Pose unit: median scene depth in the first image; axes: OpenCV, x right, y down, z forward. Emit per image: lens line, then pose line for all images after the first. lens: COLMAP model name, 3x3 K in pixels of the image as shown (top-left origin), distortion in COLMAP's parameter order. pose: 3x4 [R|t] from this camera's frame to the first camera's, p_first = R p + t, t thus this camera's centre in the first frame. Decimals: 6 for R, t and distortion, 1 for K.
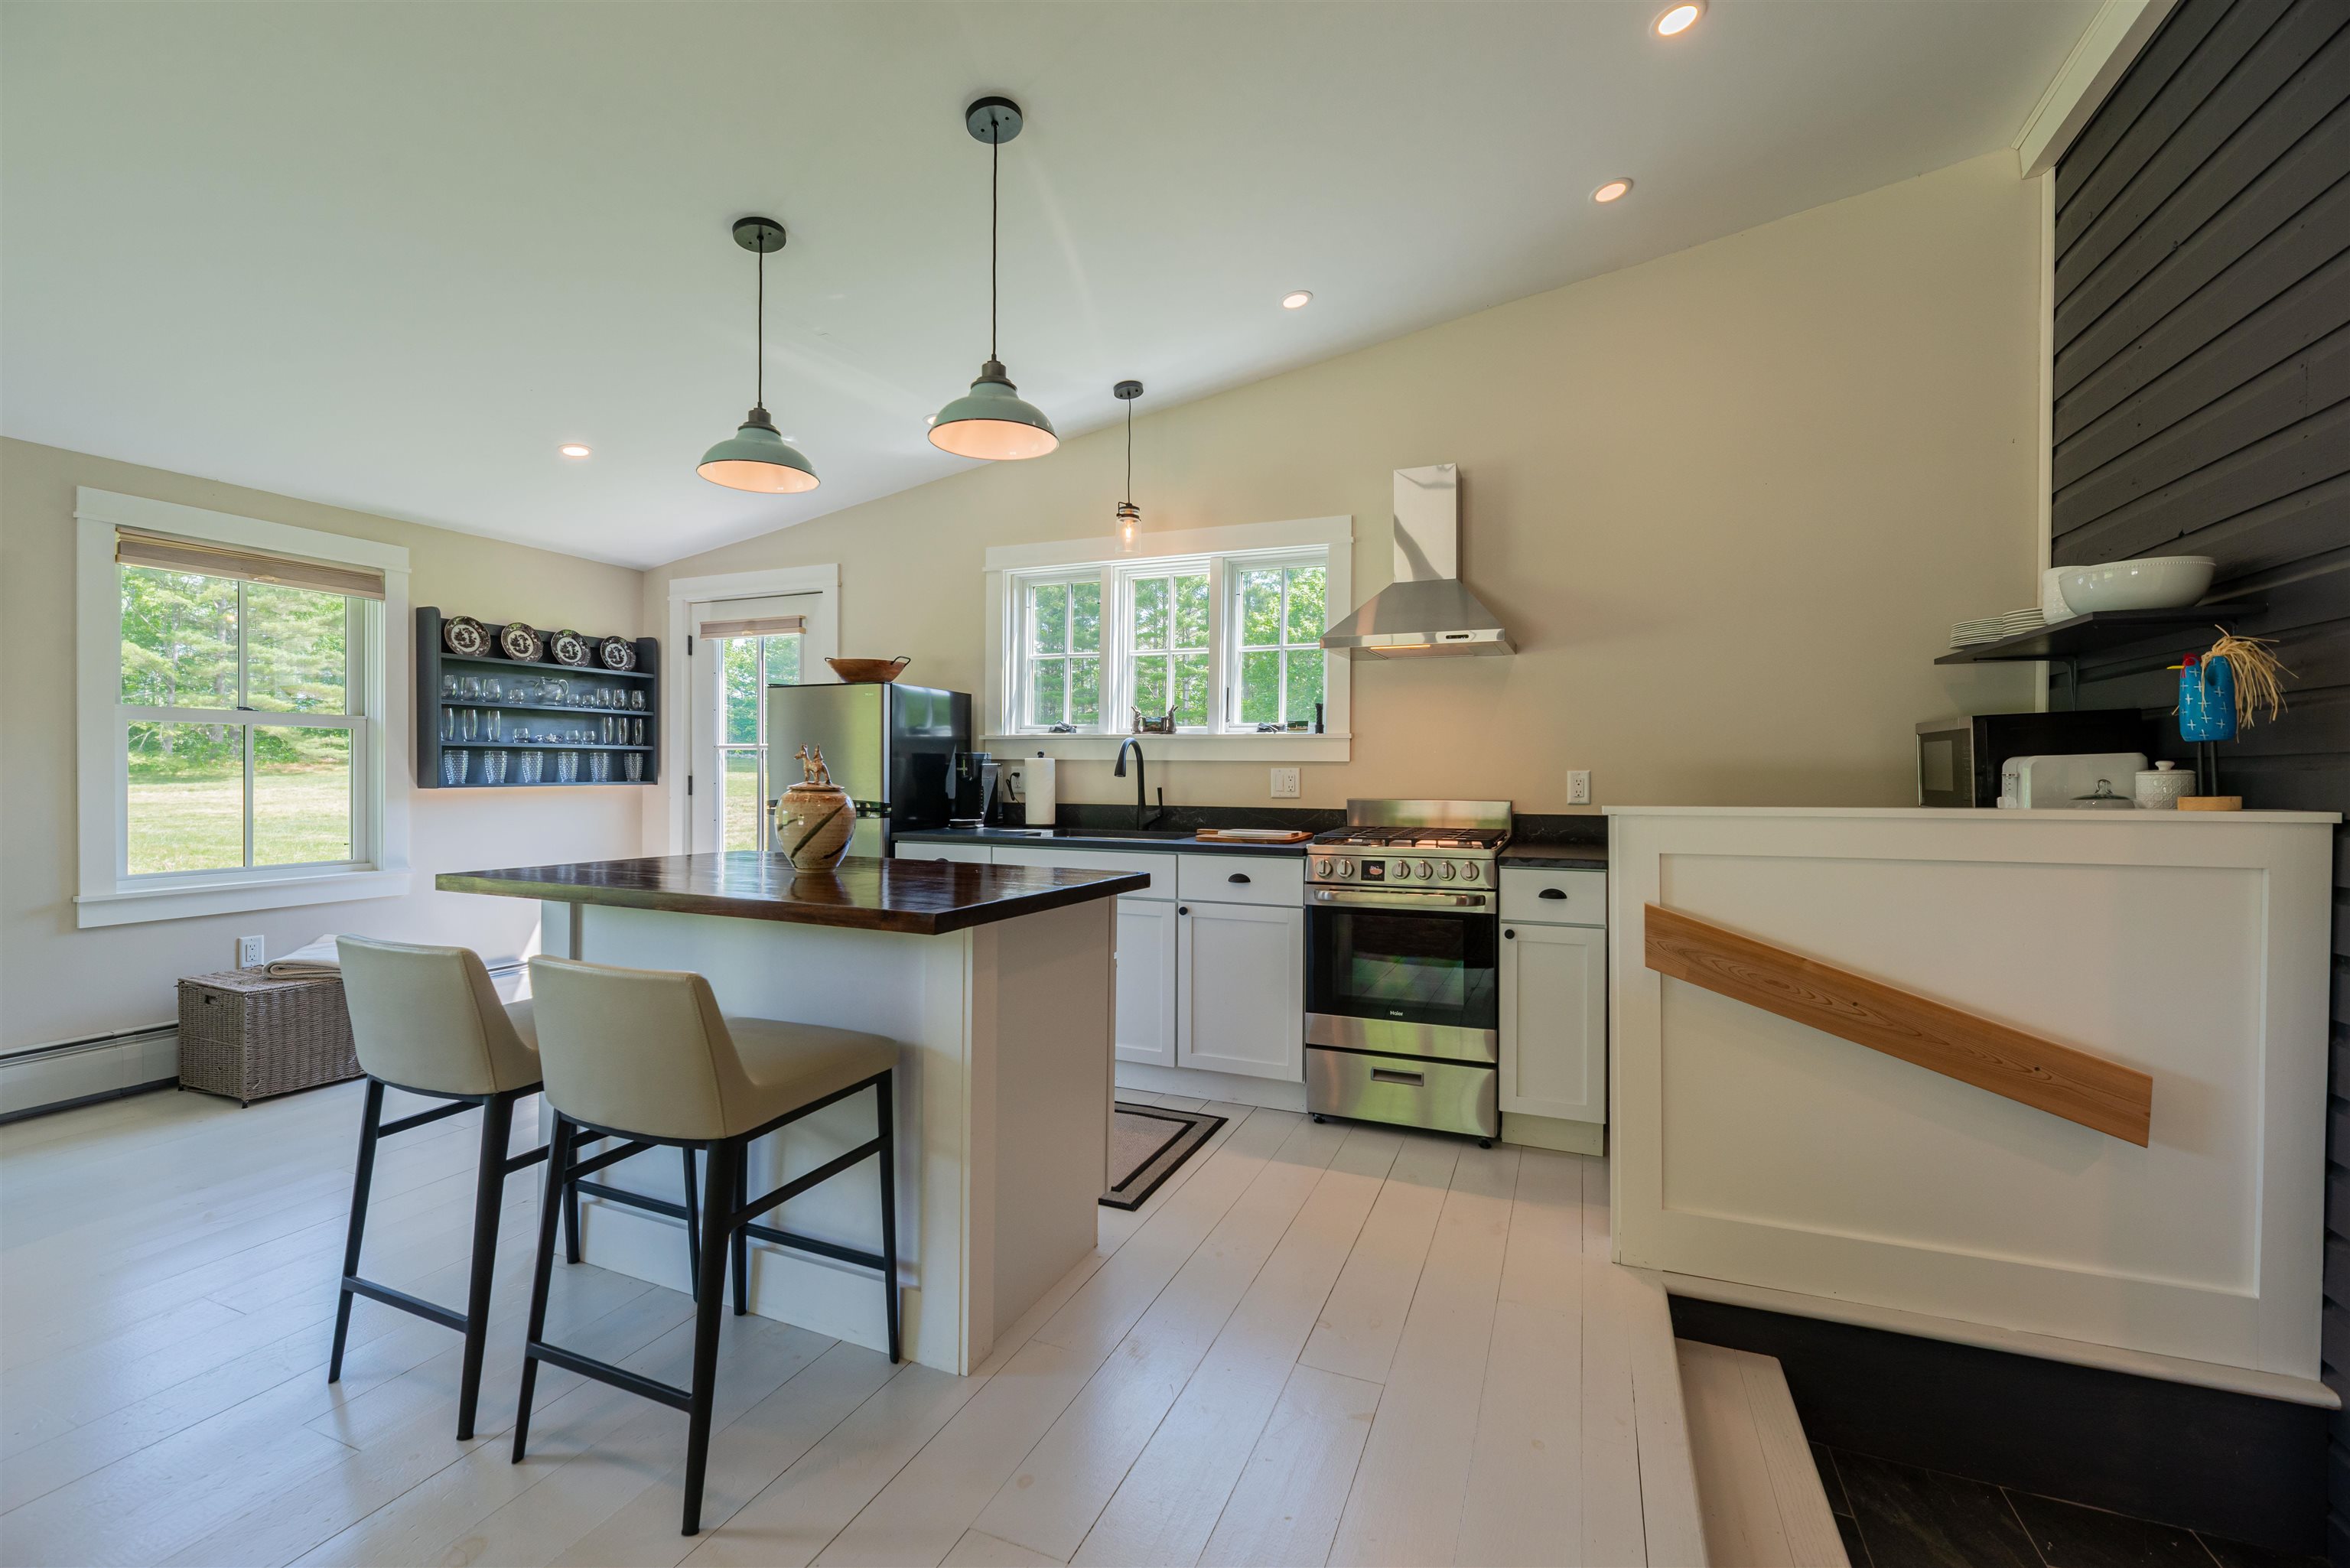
lens RADIAL K [[995.9, 0, 1169.2], [0, 995.9, 776.5], [0, 0, 1]] dist [-0.003975, 0.001070]
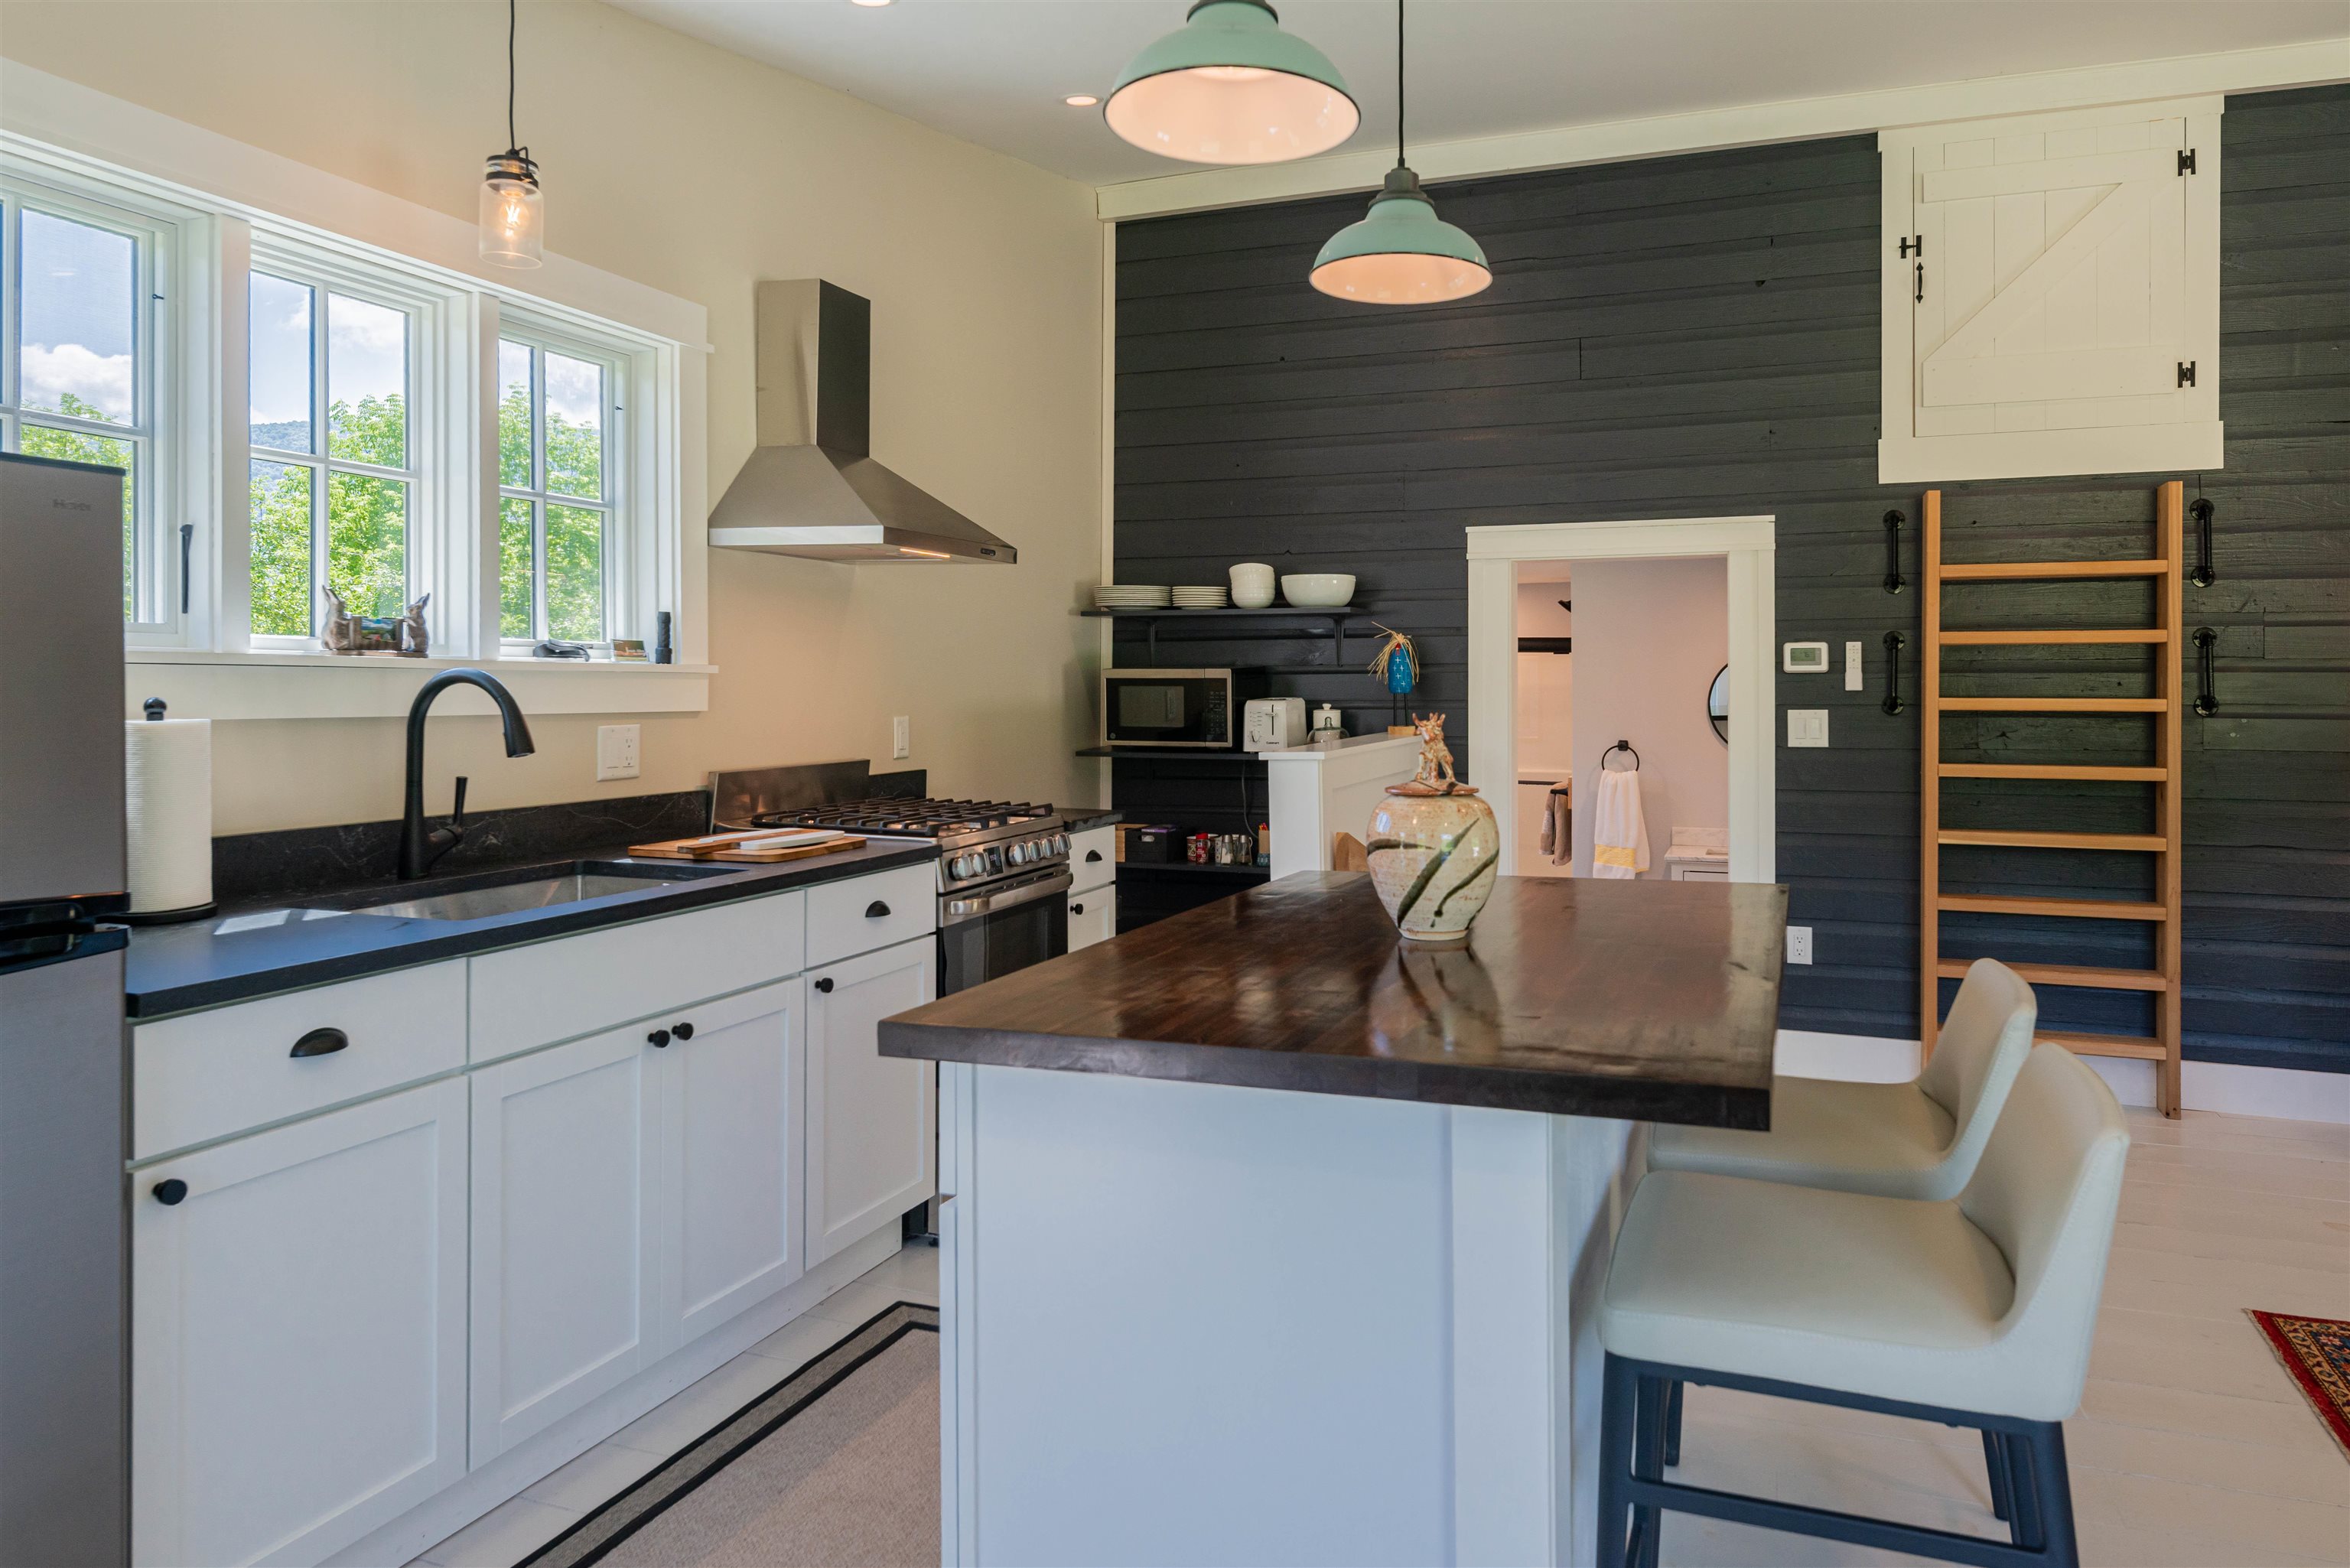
lens RADIAL K [[1477.8, 0, 1181.7], [0, 1477.8, 681.7], [0, 0, 1]] dist [-0.000101, 0.002792]
pose [[-0.034933, -0.001581, 0.999388, -0.730093], [0.004385, 0.999989, 0.001735, -0.032980], [-0.999380, 0.004443, -0.034926, 0.727012]]
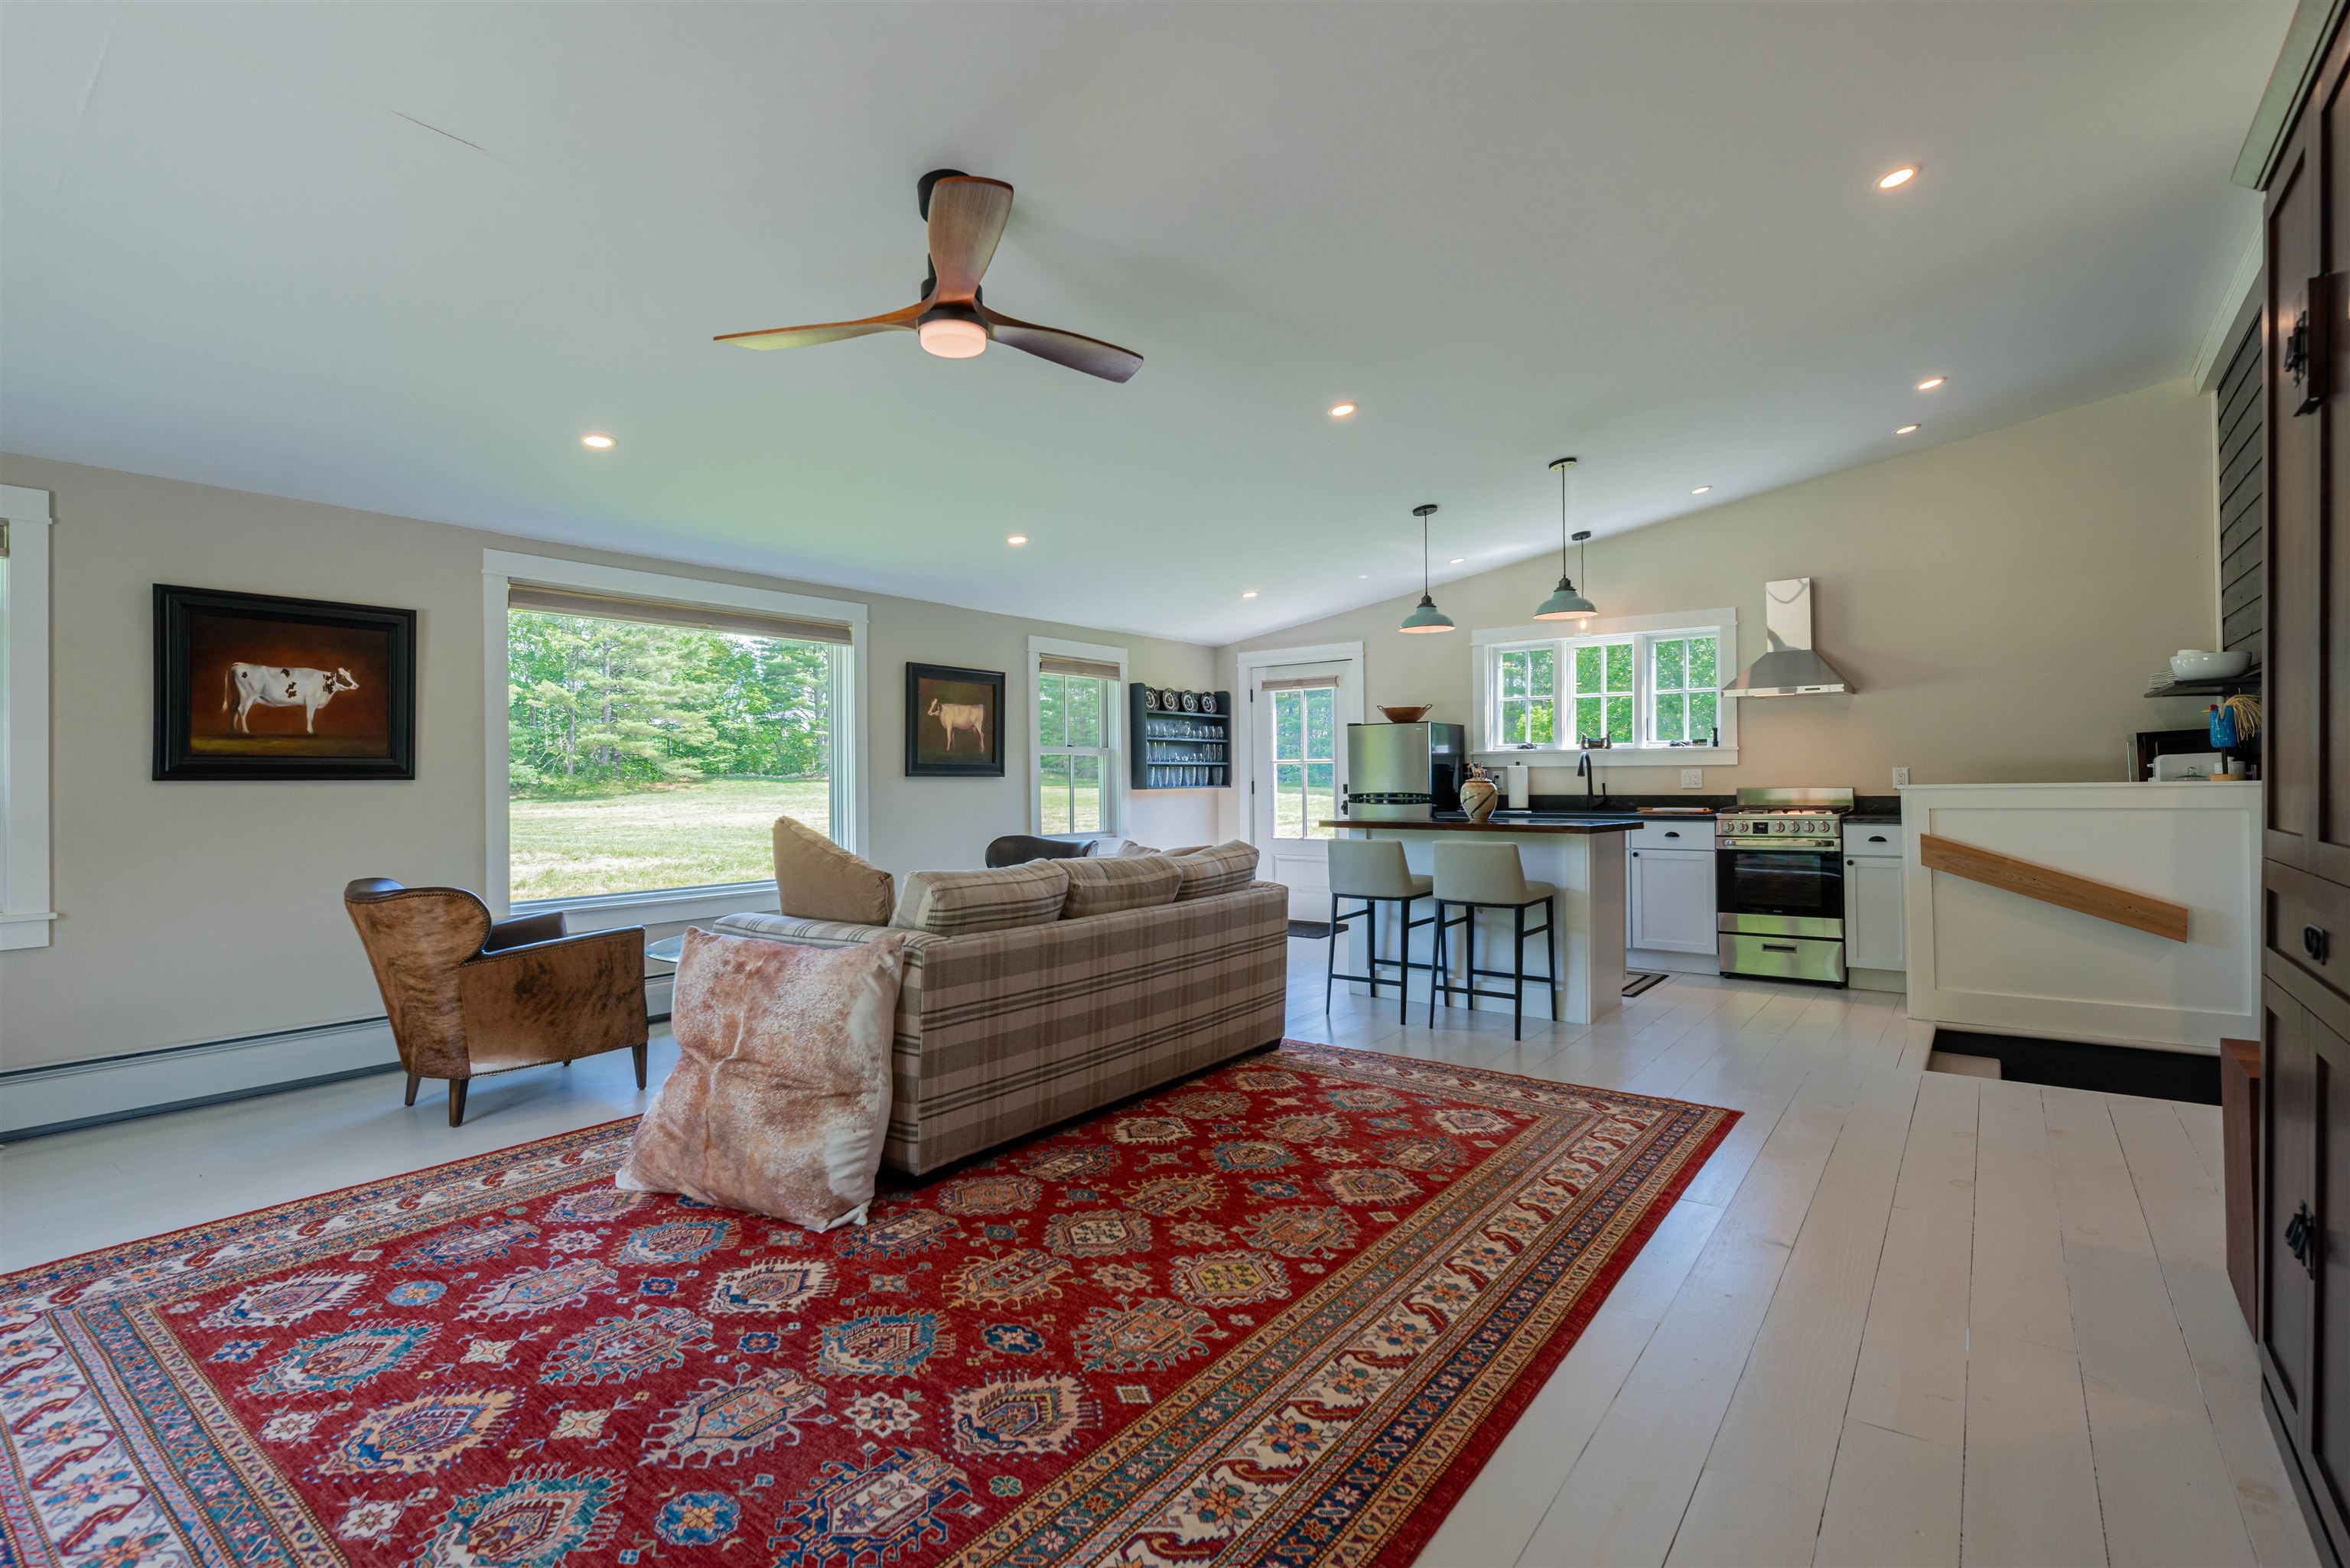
lens RADIAL K [[1065.4, 0, 1191.9], [0, 1065.4, 766.5], [0, 0, 1]] dist [0.003852, -0.001845]
pose [[0.968414, -0.016792, -0.248781, -0.230206], [0.012148, 0.999722, -0.020191, 0.011458], [0.249051, 0.016531, 0.968349, -0.826874]]
